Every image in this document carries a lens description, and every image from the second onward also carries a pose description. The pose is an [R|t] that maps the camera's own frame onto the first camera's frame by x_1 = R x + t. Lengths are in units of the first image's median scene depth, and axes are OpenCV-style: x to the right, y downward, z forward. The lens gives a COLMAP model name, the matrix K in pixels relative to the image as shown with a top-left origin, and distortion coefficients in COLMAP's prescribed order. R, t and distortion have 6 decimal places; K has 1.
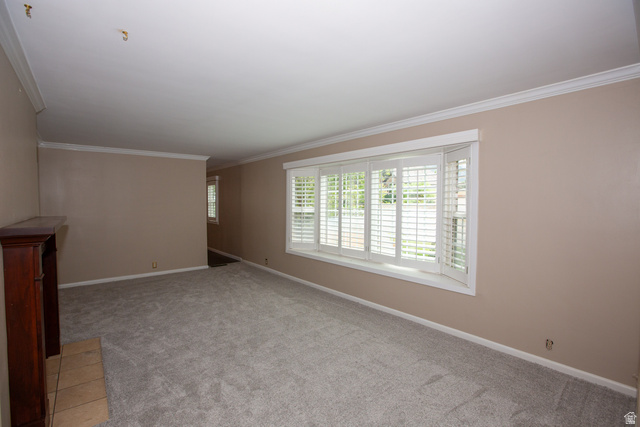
lens RADIAL K [[297.7, 0, 318.8], [0, 297.7, 216.0], [0, 0, 1]] dist [-0.002585, 0.000193]
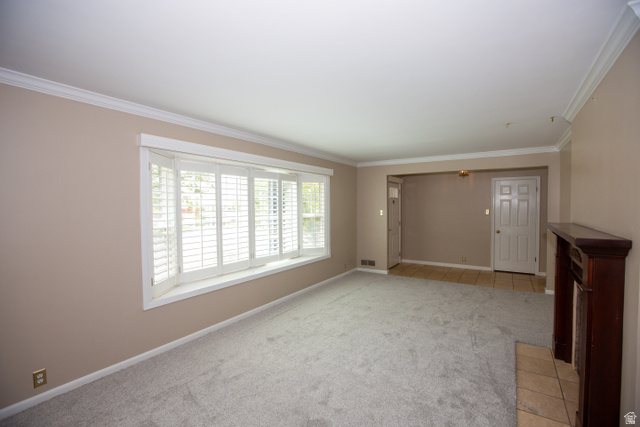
lens RADIAL K [[297.7, 0, 318.8], [0, 297.7, 216.0], [0, 0, 1]] dist [-0.002585, 0.000193]
pose [[-0.292491, -0.022833, 0.955996, -0.819699], [0.057123, 0.997512, 0.041302, -0.047591], [-0.954561, 0.066690, -0.290459, 1.050782]]
